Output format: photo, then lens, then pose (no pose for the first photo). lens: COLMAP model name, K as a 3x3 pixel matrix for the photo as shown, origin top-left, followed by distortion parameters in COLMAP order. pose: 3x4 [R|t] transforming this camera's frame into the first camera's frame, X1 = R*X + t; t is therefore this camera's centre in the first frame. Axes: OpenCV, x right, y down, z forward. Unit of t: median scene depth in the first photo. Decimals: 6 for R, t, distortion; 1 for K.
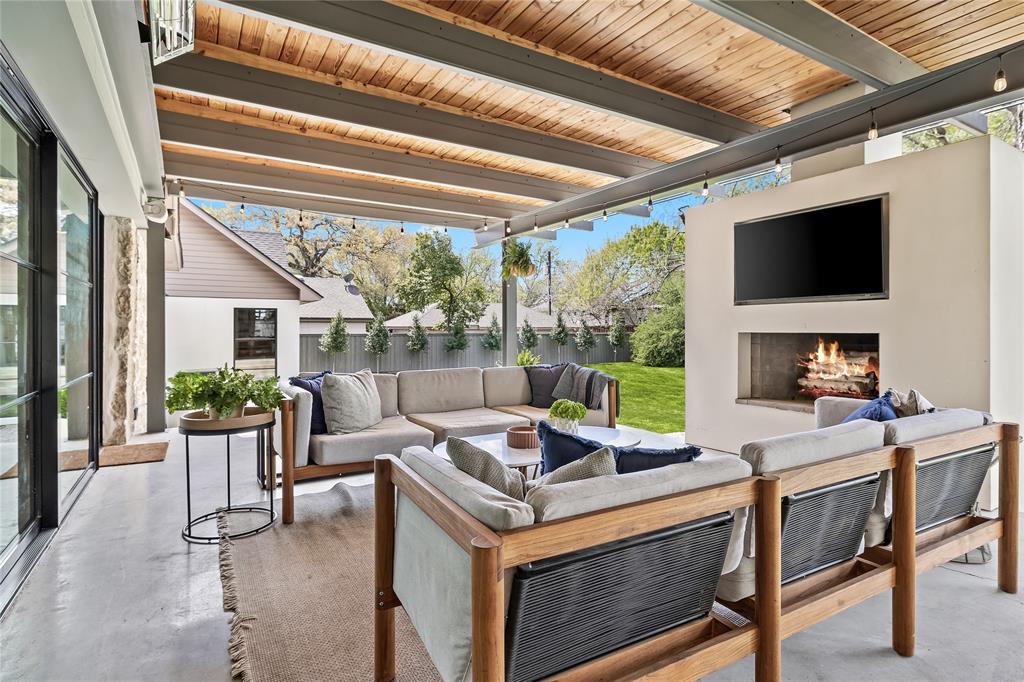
lens RADIAL K [[532.8, 0, 512.3], [0, 532.8, 333.2], [0, 0, 1]] dist [0.000317, -0.000218]
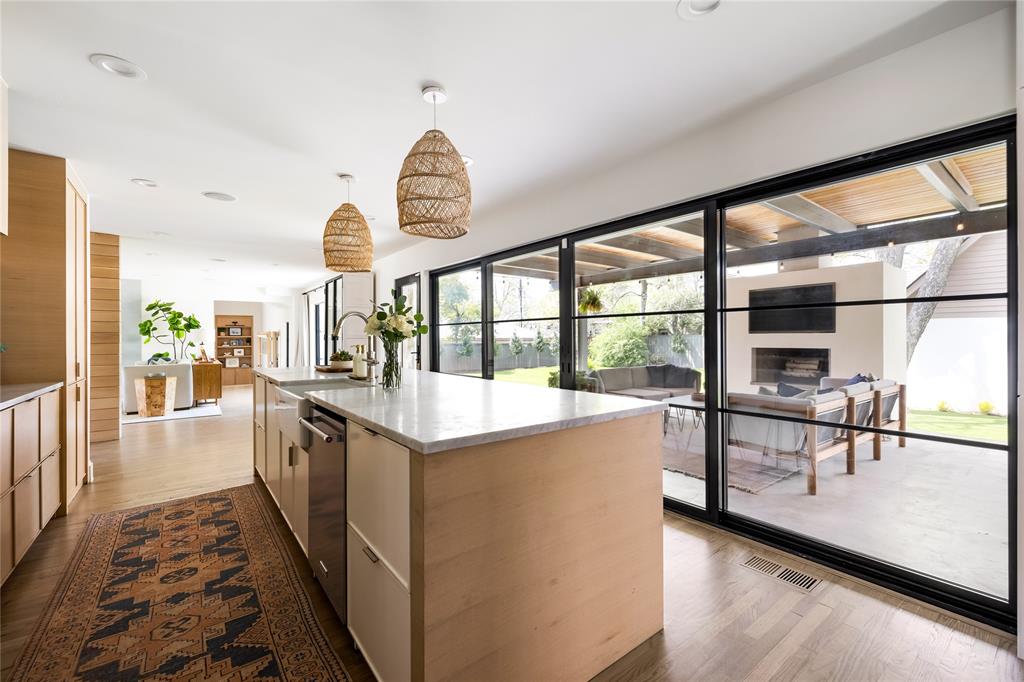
lens RADIAL K [[439.3, 0, 512.9], [0, 439.3, 339.3], [0, 0, 1]] dist [0.004150, 0.000741]
pose [[0.993451, -0.003279, 0.114213, -0.605486], [0.003786, 0.999984, -0.004220, -0.027990], [-0.114198, 0.004625, 0.993447, -0.471221]]
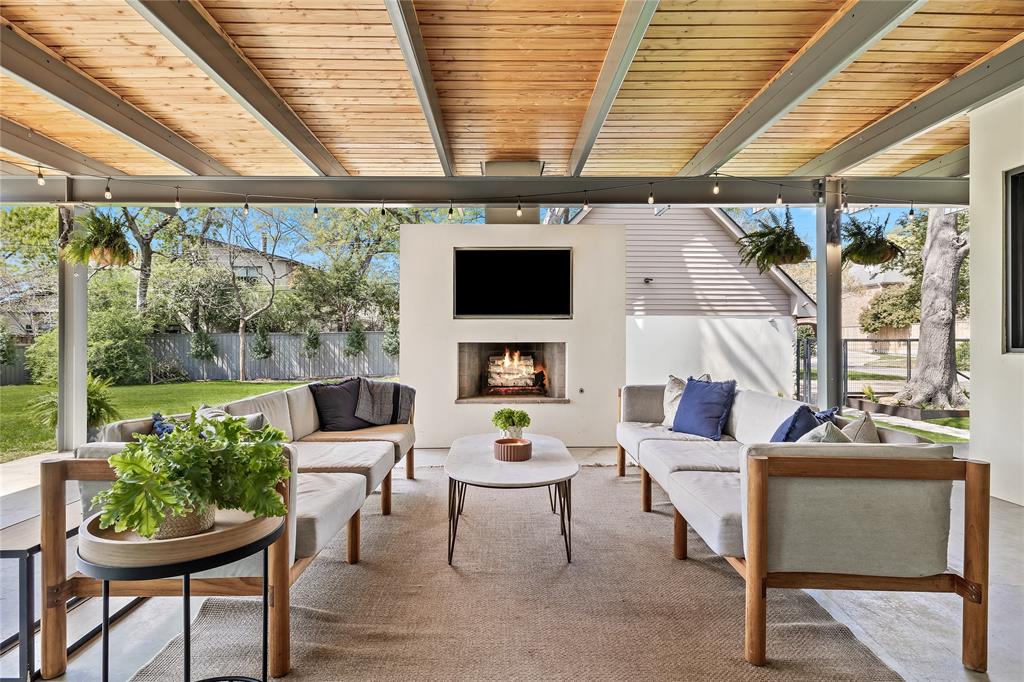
lens RADIAL K [[532.8, 0, 506.9], [0, 532.8, 345.1], [0, 0, 1]] dist [0.000317, -0.000218]
pose [[0.506628, -0.006157, 0.862143, -0.514925], [0.004502, 0.999980, 0.004496, -0.001699], [-0.862153, 0.001603, 0.506646, 0.319834]]
